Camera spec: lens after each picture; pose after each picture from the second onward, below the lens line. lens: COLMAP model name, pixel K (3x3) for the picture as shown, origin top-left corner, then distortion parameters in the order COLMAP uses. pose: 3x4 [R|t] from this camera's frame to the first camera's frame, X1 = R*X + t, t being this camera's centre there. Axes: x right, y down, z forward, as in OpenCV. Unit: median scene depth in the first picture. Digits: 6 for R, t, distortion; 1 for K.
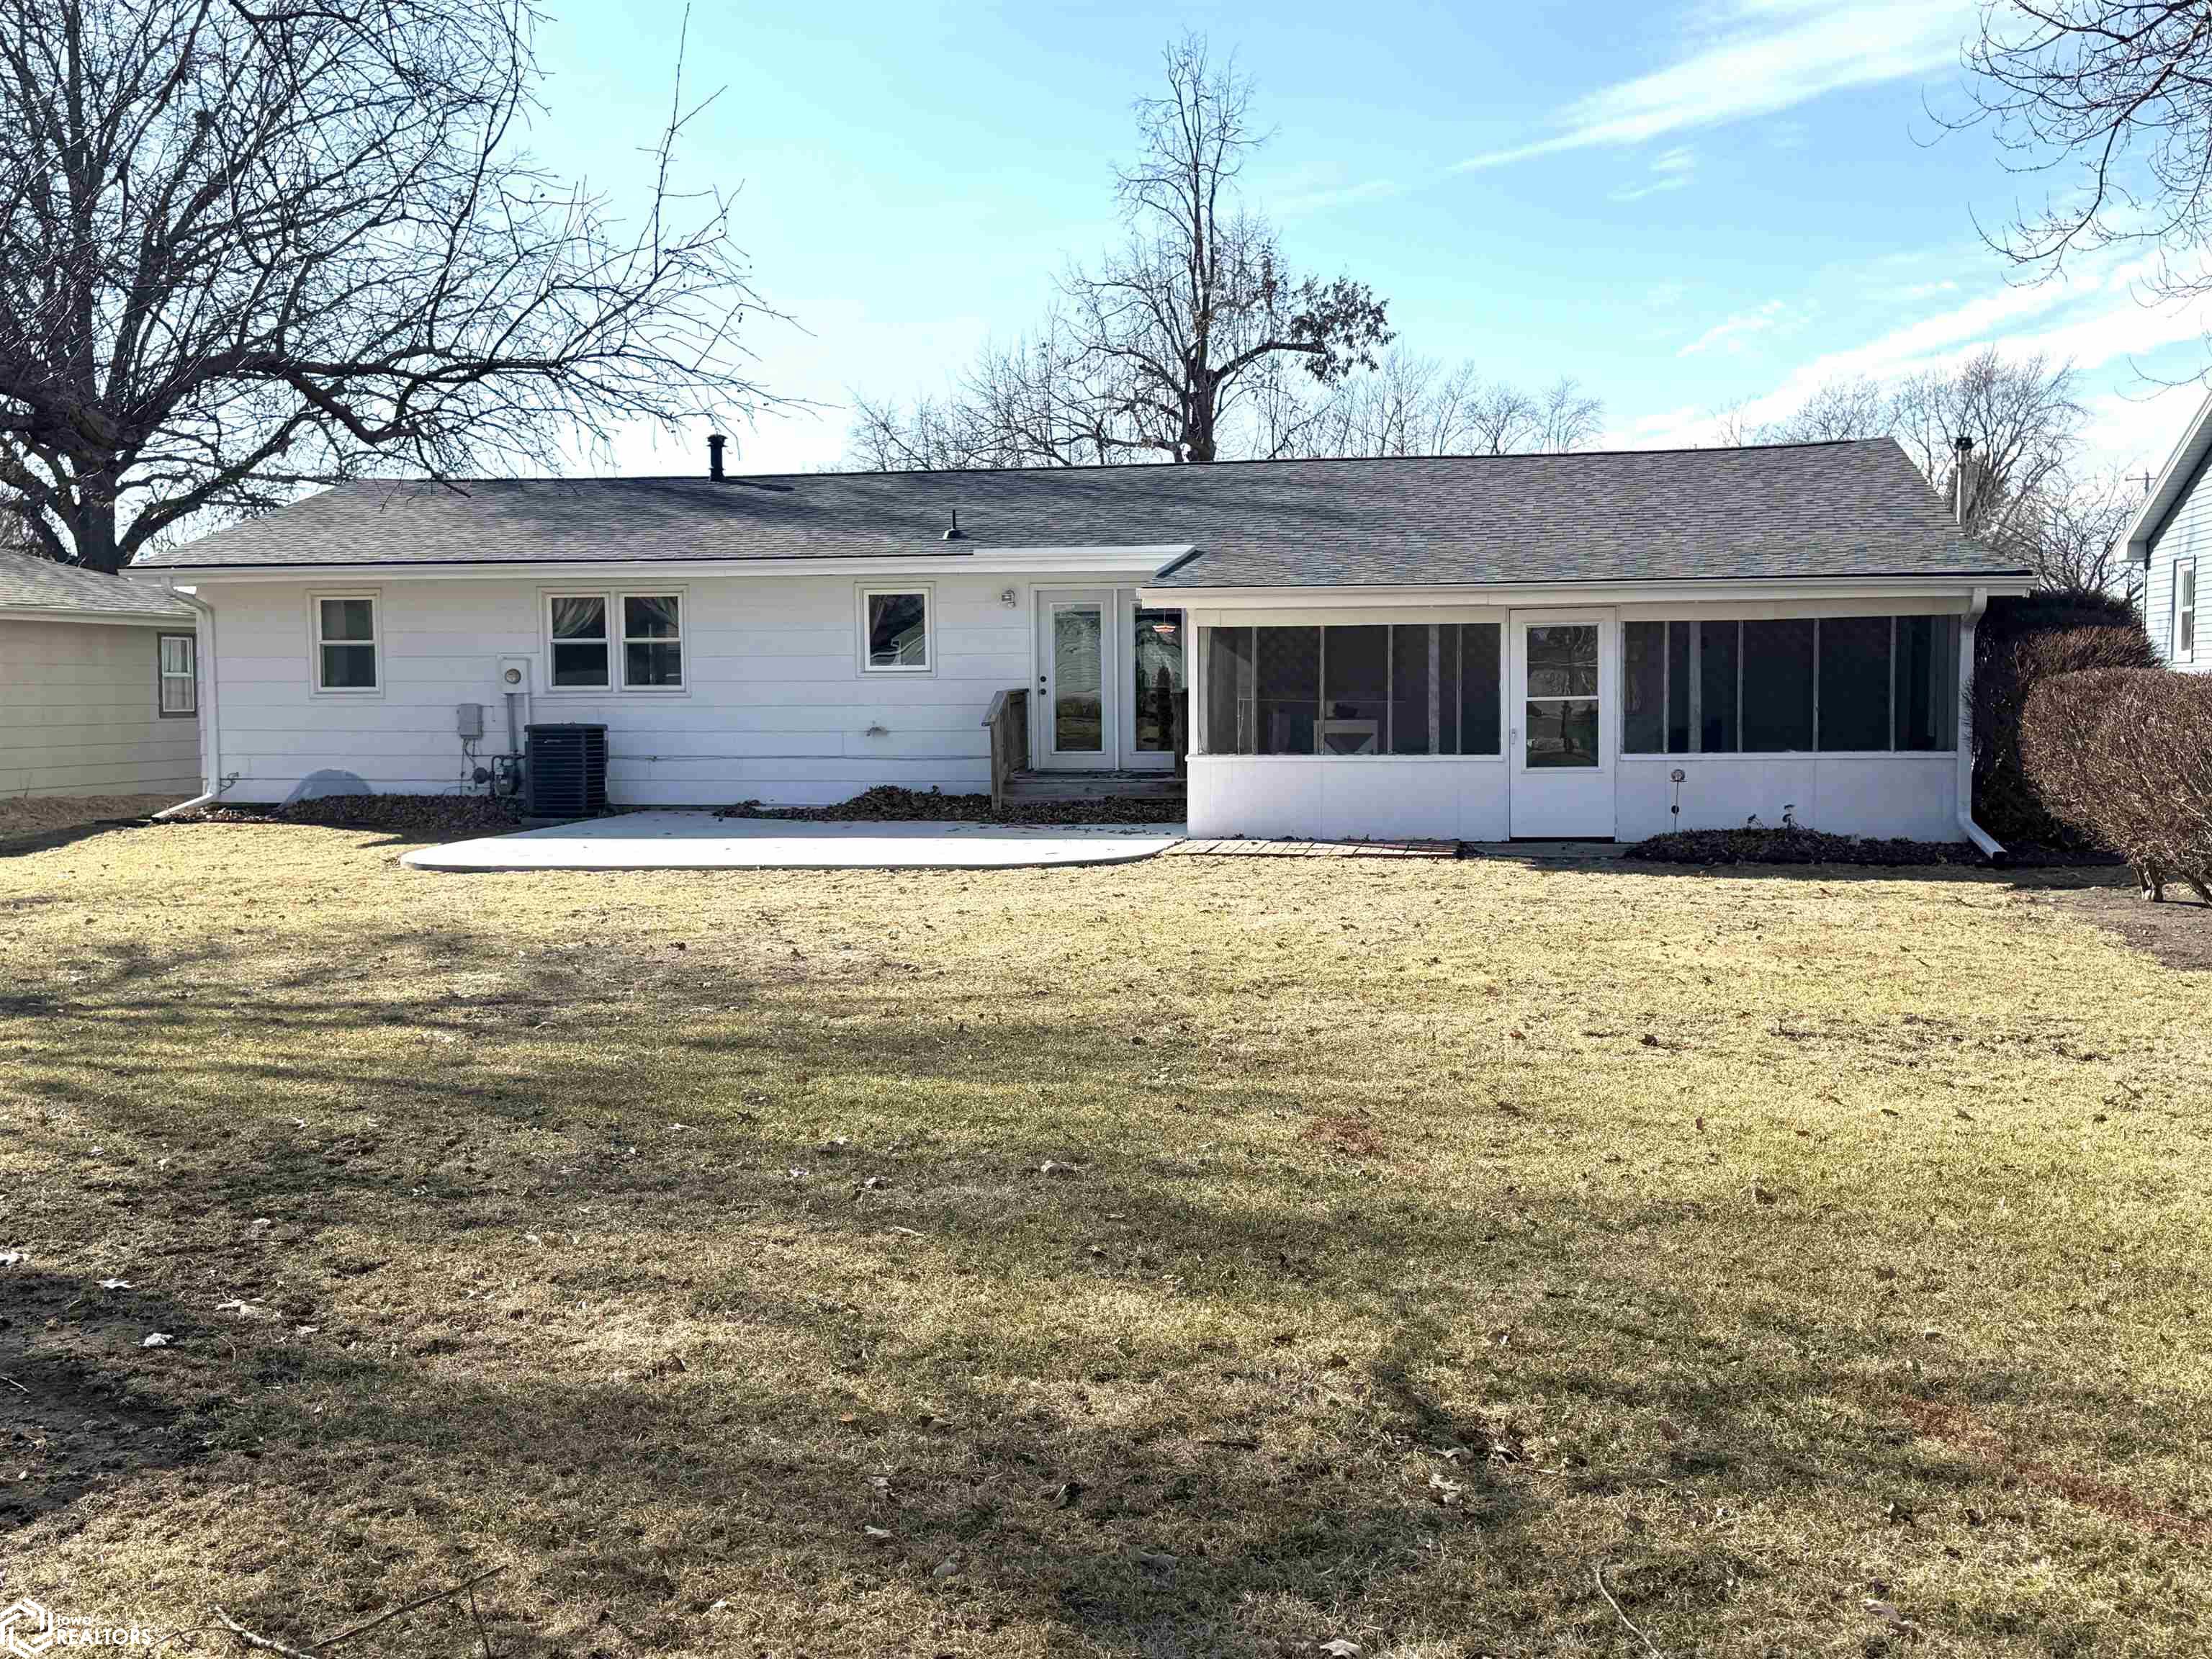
lens RADIAL K [[2311.9, 0, 1106.0], [0, 2311.9, 829.5], [0, 0, 1]] dist [0.182005, 0.006497]
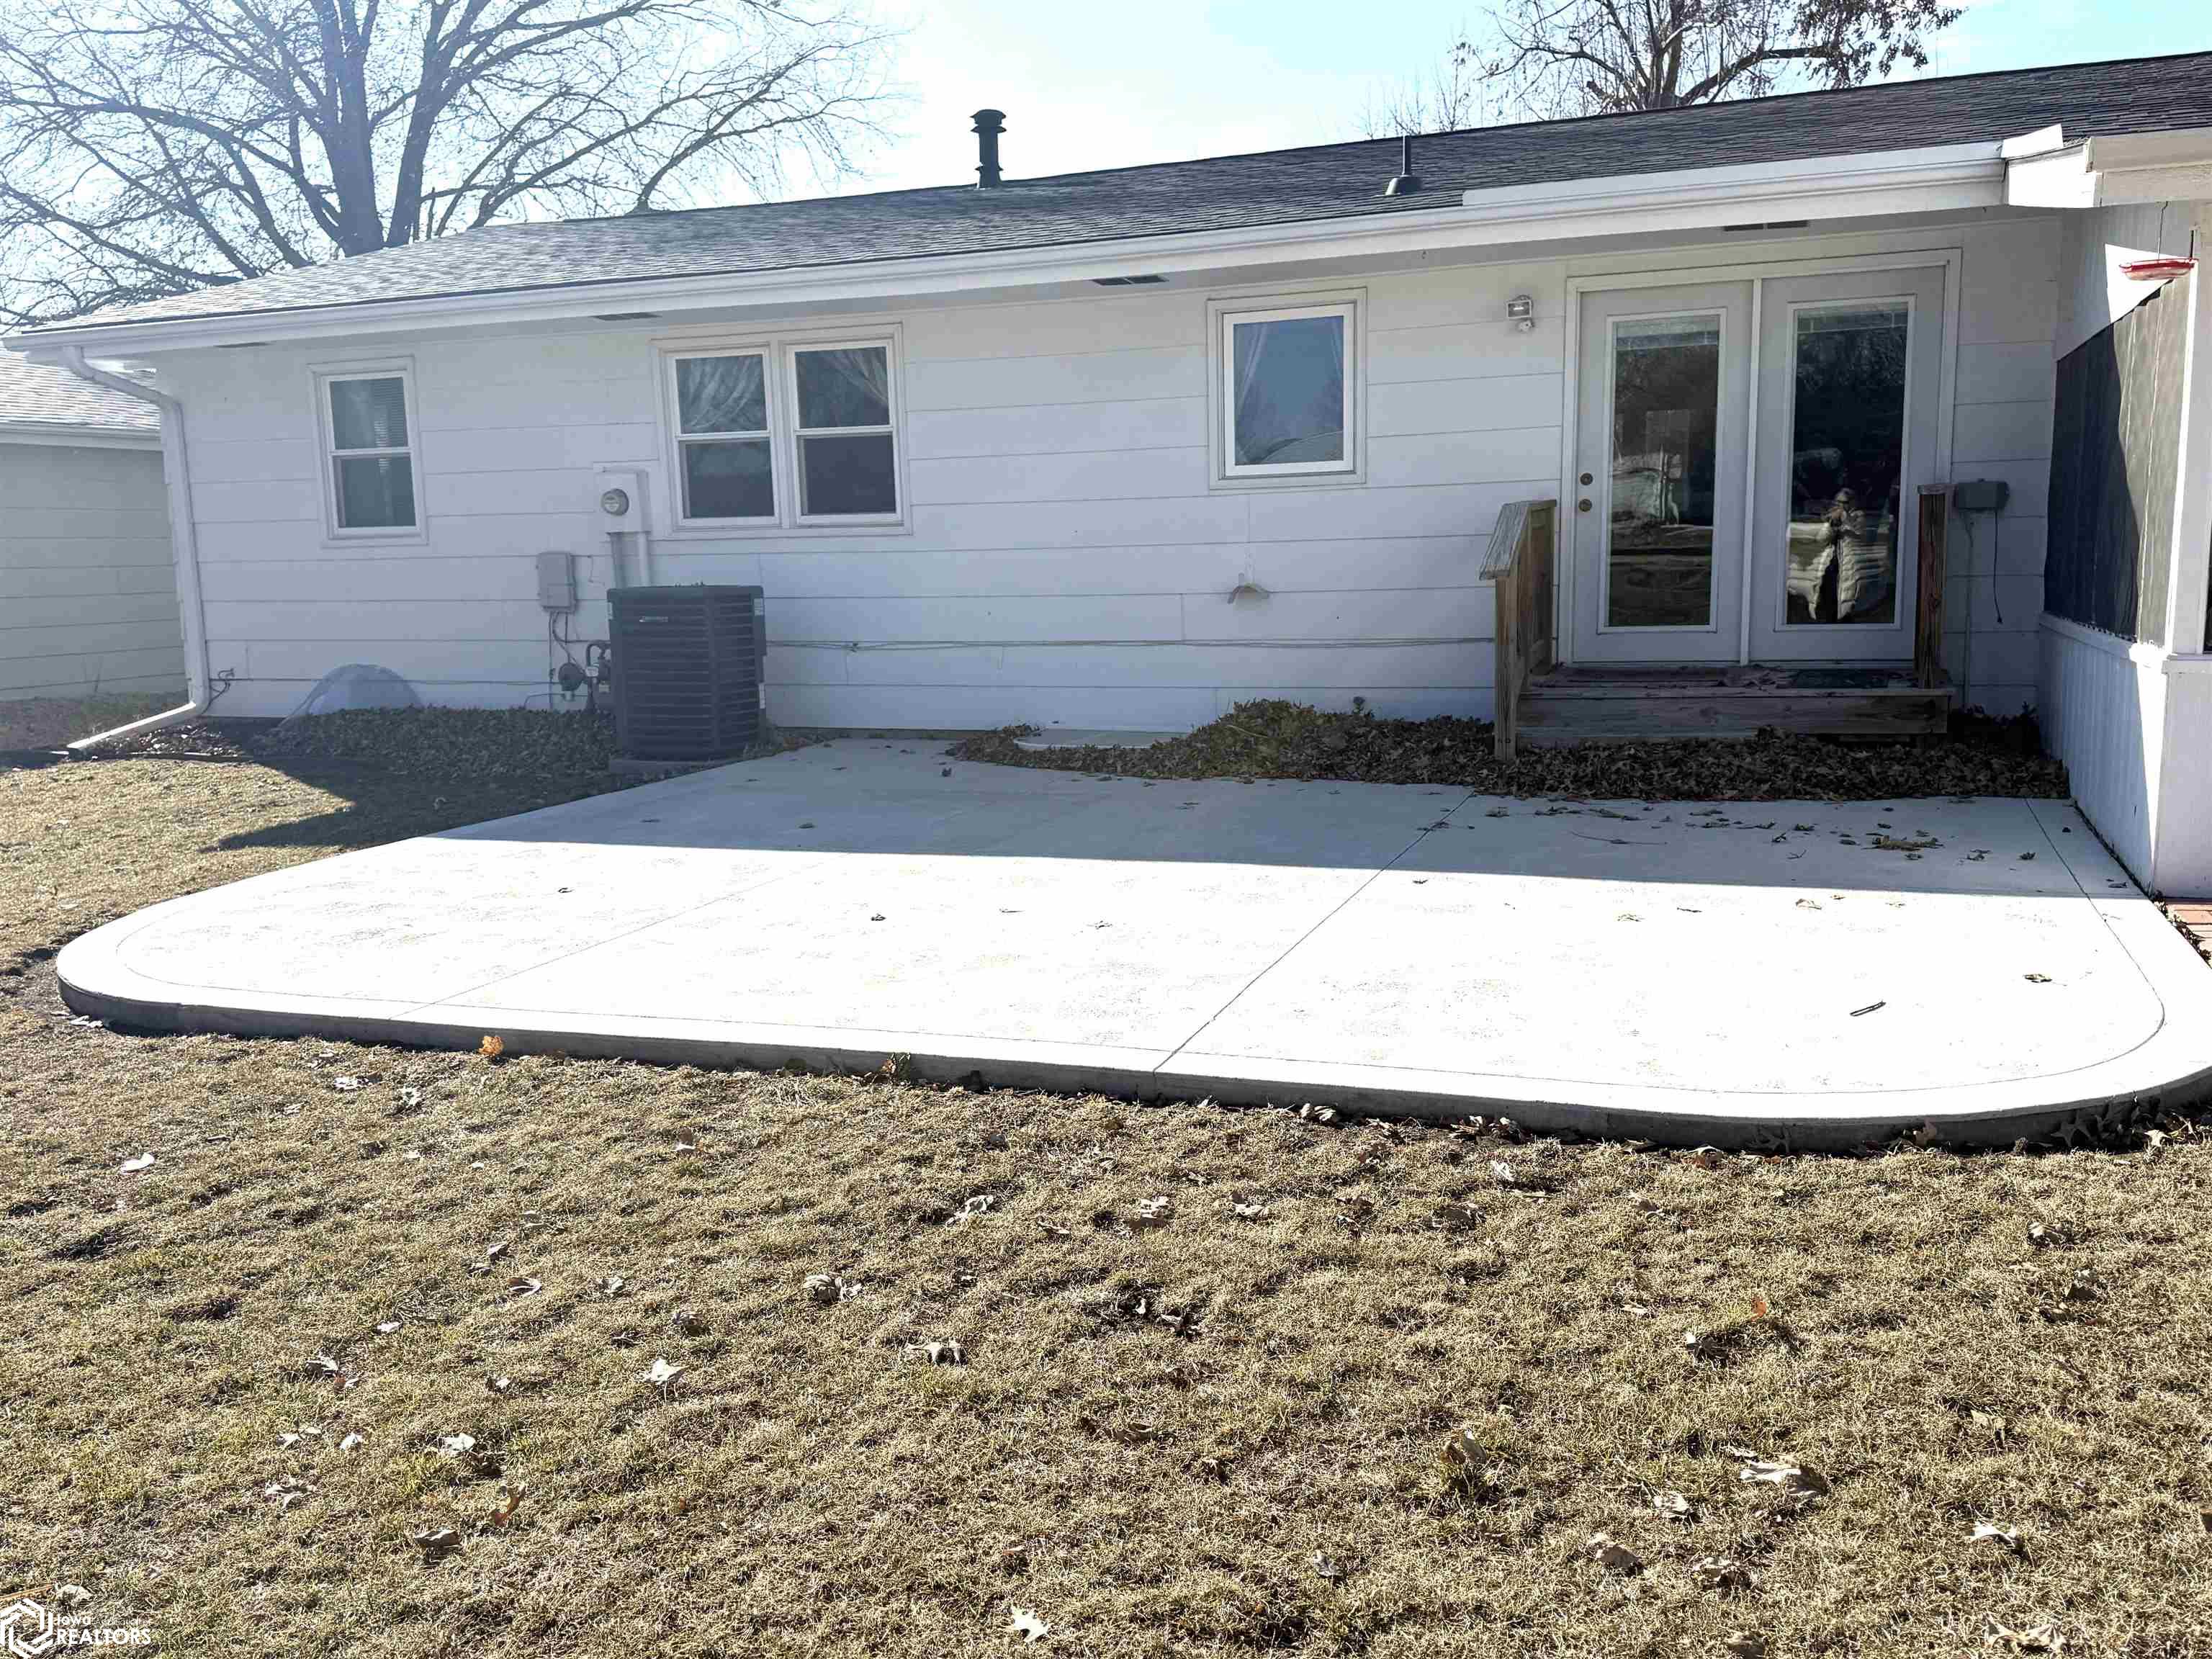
lens RADIAL K [[1803.4, 0, 1106.0], [0, 1803.4, 829.5], [0, 0, 1]] dist [0.060914, -0.005769]
pose [[0.986715, 0.009281, -0.162197, -0.062658], [0.006431, 0.995353, 0.096079, -0.027790], [0.162335, -0.095846, 0.982070, 0.577762]]
